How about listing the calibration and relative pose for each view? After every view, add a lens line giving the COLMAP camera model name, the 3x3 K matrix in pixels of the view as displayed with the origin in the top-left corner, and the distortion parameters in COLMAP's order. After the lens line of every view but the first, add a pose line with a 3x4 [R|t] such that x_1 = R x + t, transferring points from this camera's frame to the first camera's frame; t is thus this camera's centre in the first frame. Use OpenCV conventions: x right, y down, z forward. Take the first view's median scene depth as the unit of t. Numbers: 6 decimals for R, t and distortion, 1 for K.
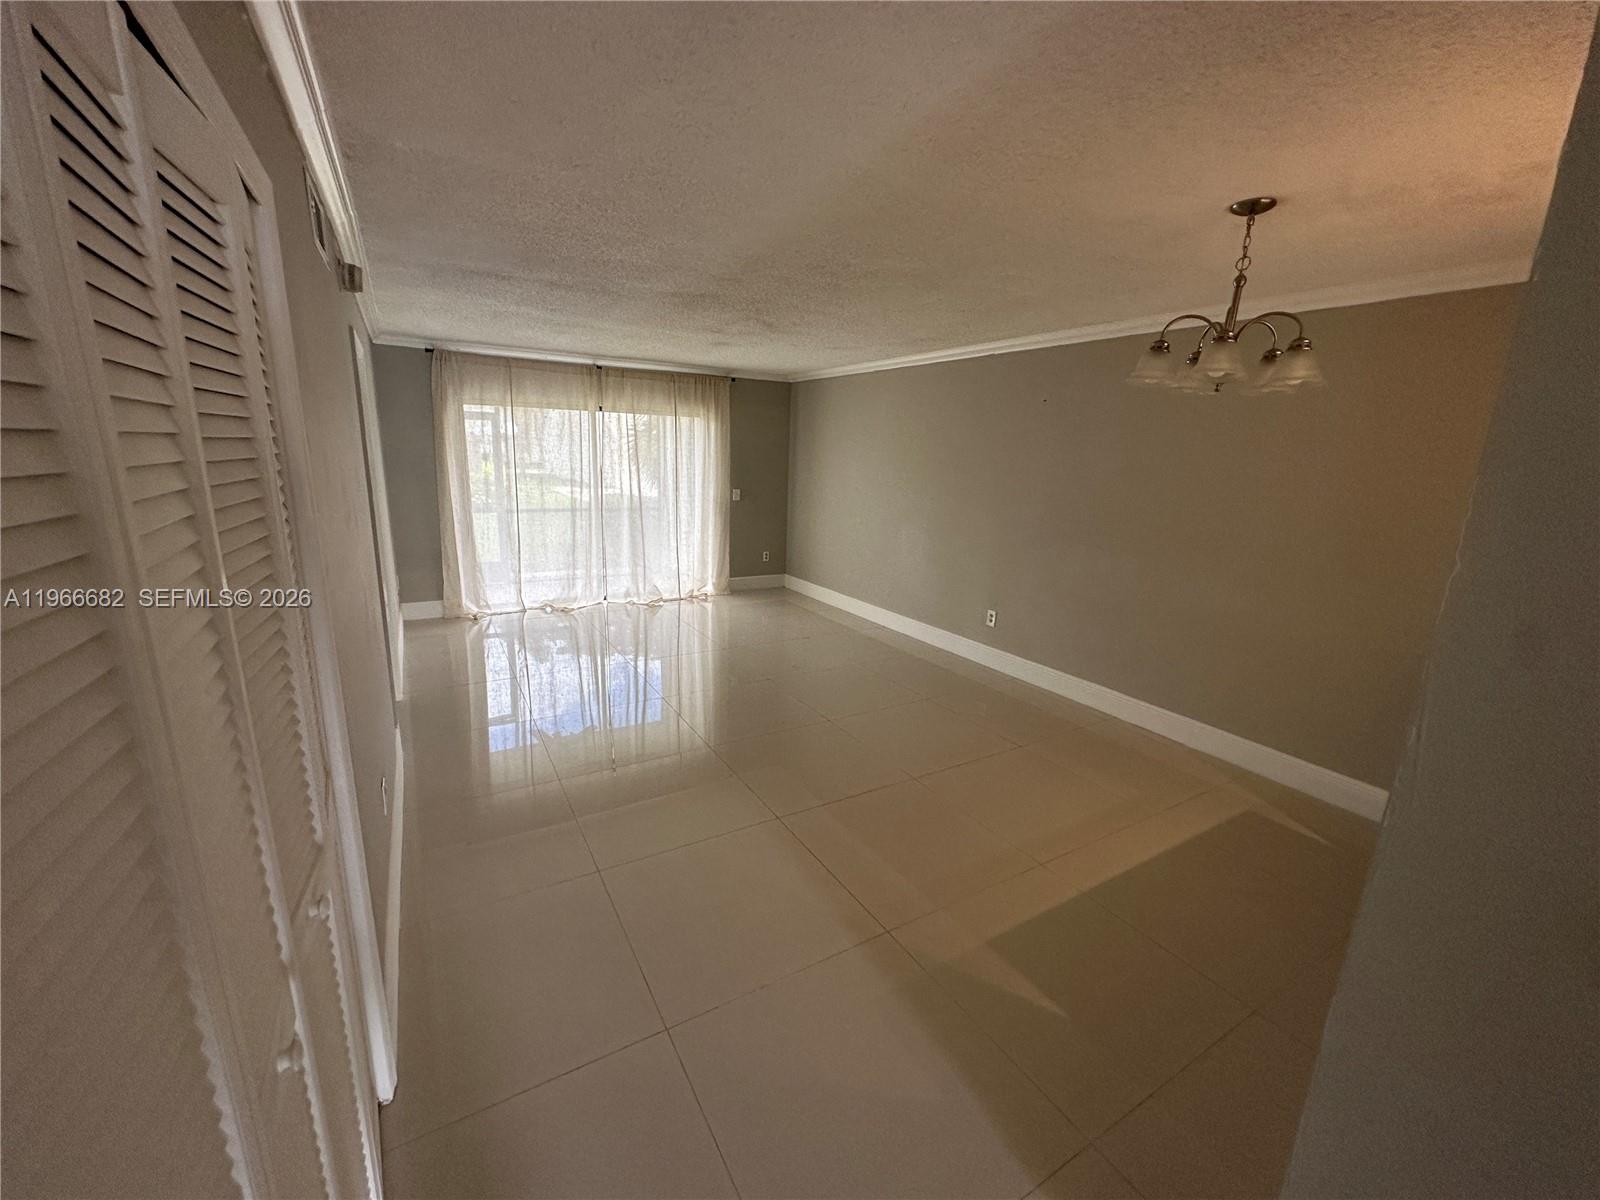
lens RADIAL K [[638.4, 0, 800.0], [0, 638.4, 600.0], [0, 0, 1]] dist [0.001727, 0.000229]
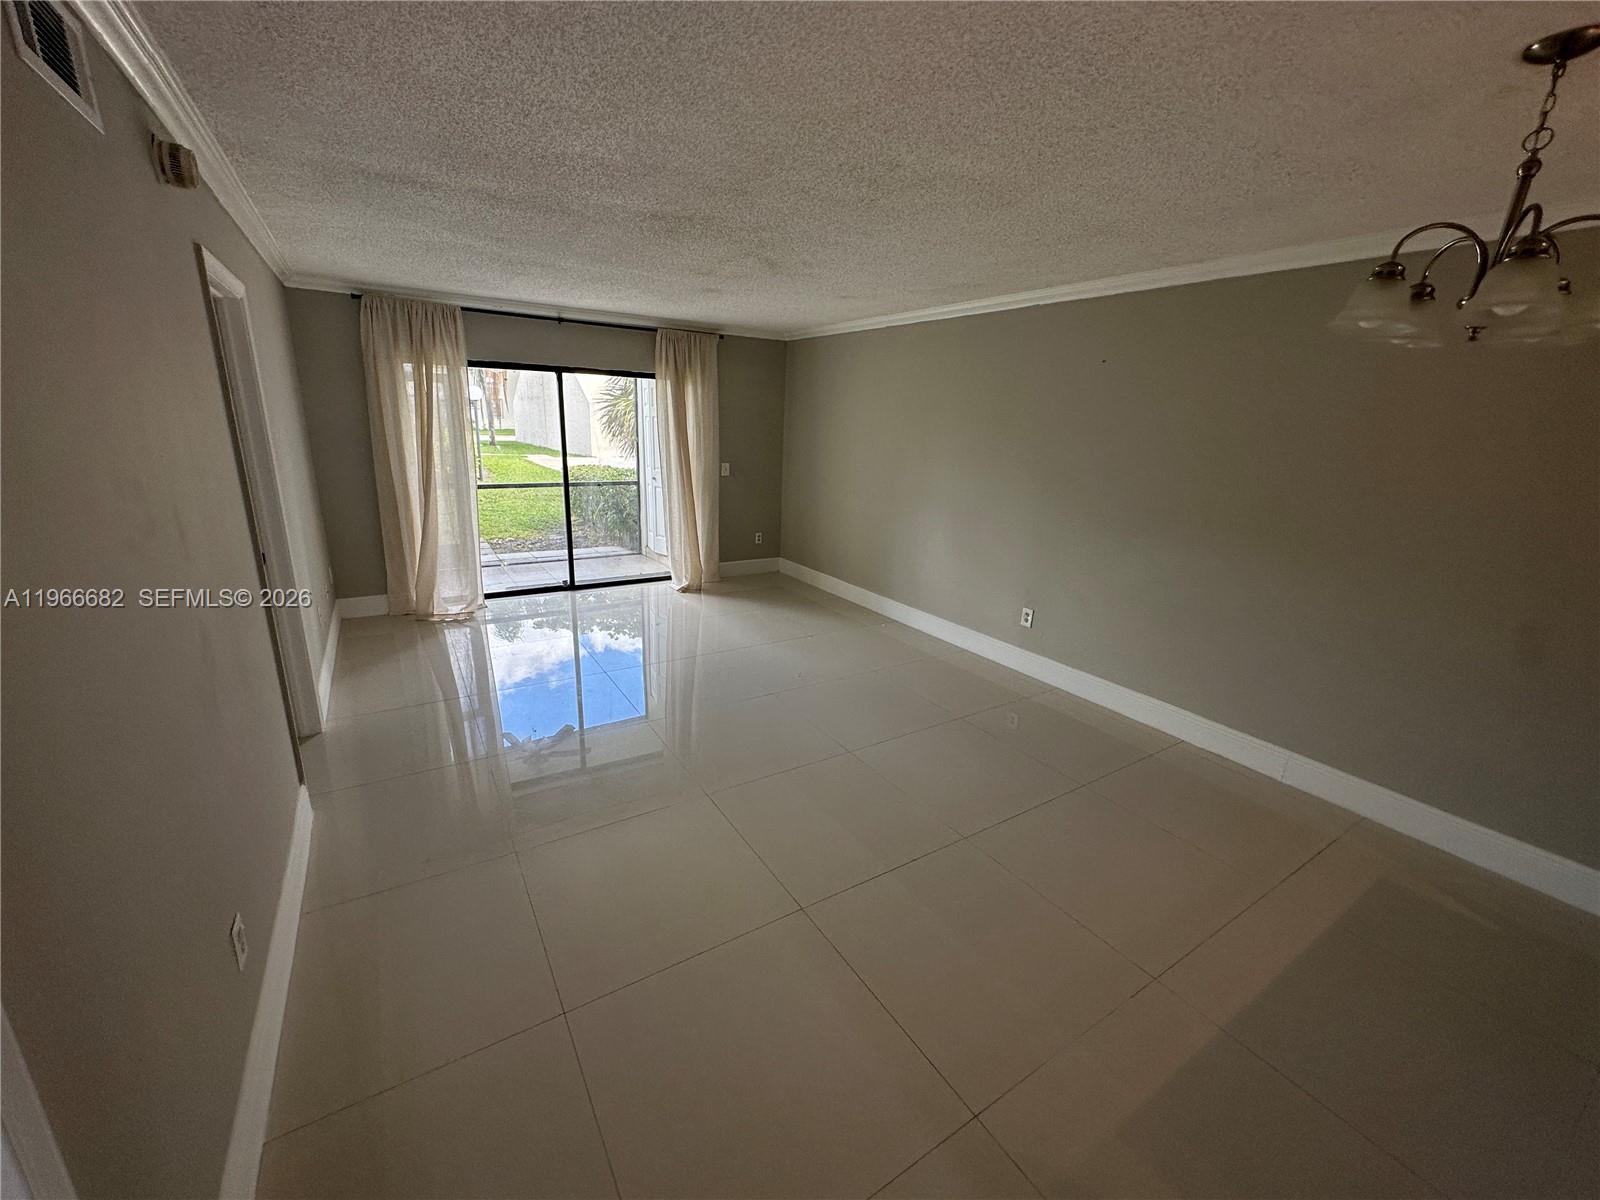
lens RADIAL K [[638.4, 0, 800.0], [0, 638.4, 600.0], [0, 0, 1]] dist [0.001727, 0.000229]
pose [[0.999553, -0.005193, 0.029443, -0.038351], [0.003727, 0.998760, 0.049638, -0.044562], [-0.029665, -0.049506, 0.998333, 0.166043]]
